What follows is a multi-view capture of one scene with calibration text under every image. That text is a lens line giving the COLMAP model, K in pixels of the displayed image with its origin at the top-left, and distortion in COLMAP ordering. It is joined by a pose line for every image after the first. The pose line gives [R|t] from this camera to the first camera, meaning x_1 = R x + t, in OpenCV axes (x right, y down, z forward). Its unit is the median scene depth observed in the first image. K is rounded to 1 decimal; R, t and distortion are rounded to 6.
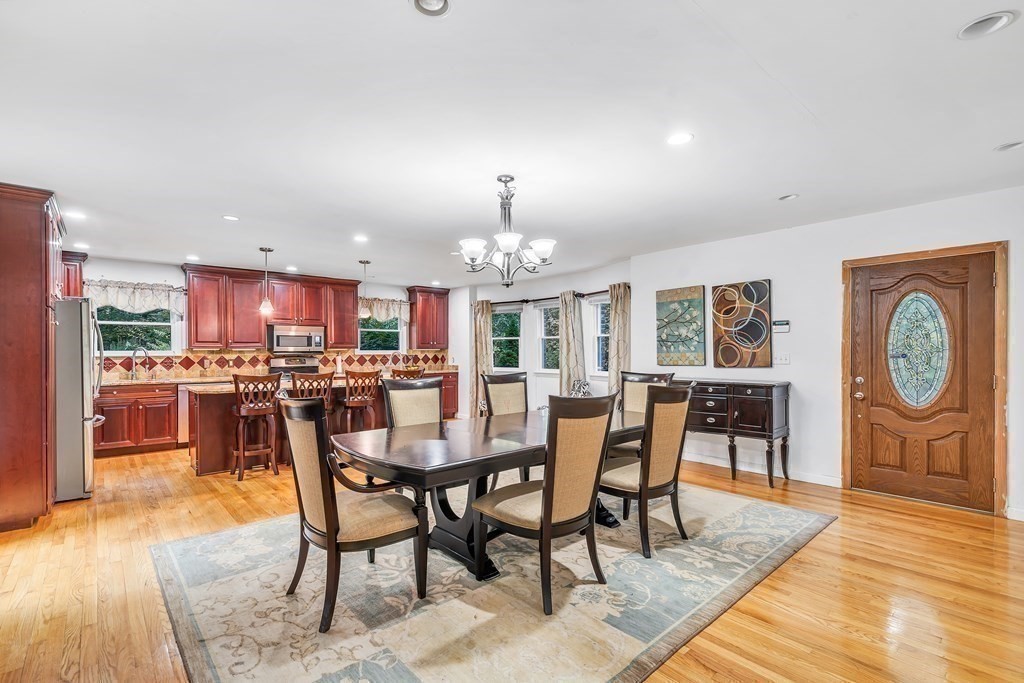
lens RADIAL K [[460.6, 0, 503.4], [0, 460.6, 354.1], [0, 0, 1]] dist [-0.010445, 0.006473]
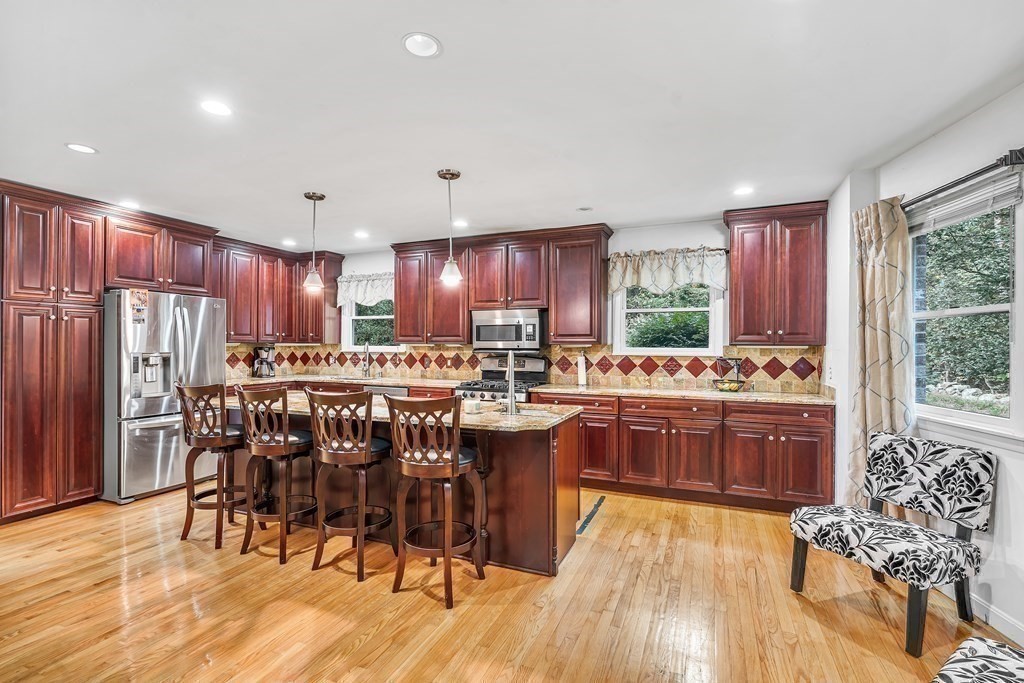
lens RADIAL K [[460.6, 0, 520.6], [0, 460.6, 347.7], [0, 0, 1]] dist [-0.010445, 0.006473]
pose [[0.442416, 0.009938, -0.896755, 0.185001], [-0.011810, 0.999916, 0.005255, -0.012131], [0.896732, 0.008266, 0.442496, 0.810761]]
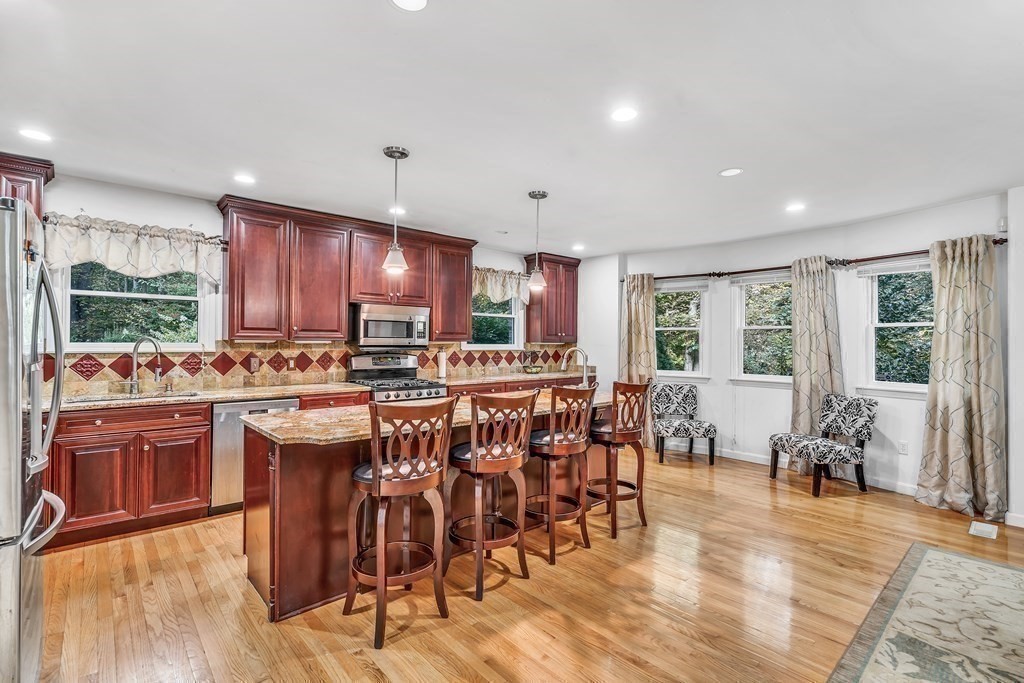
lens RADIAL K [[469.0, 0, 515.8], [0, 469.0, 339.4], [0, 0, 1]] dist [-0.002028, -0.000315]
pose [[0.999893, 0.009955, 0.010726, -0.317054], [-0.009804, 0.999853, -0.014031, -0.007661], [-0.010864, 0.013924, 0.999844, 0.386301]]
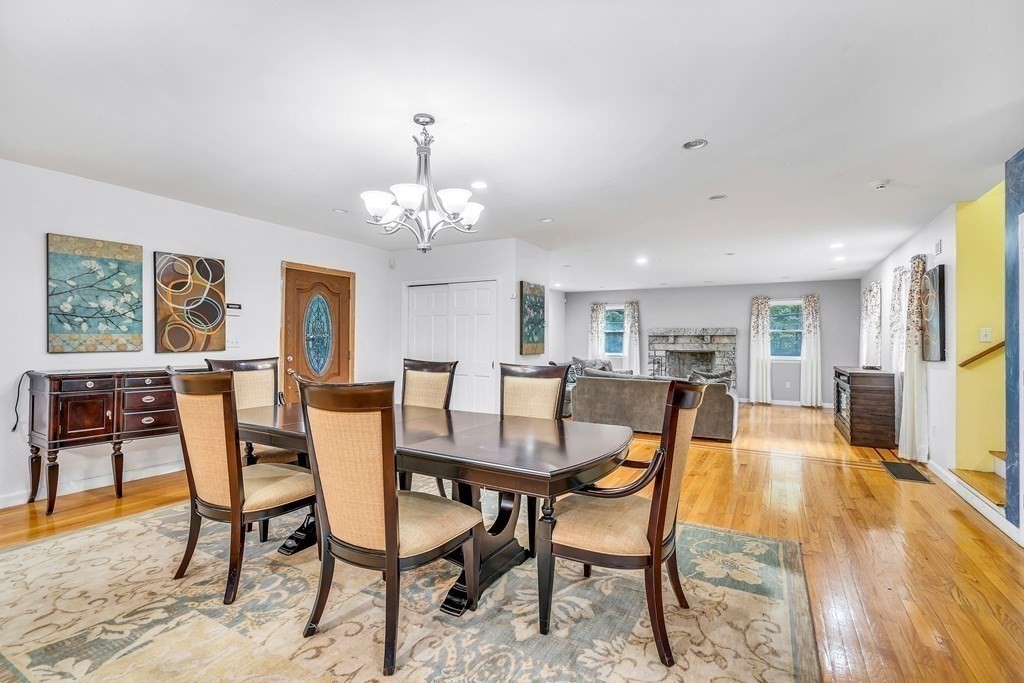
lens RADIAL K [[460.6, 0, 509.8], [0, 460.6, 338.4], [0, 0, 1]] dist [-0.010445, 0.006473]
pose [[-0.311809, 0.007870, 0.950112, -0.388342], [-0.003521, 0.999949, -0.009439, 0.007009], [-0.950138, -0.006288, -0.311765, 0.529271]]
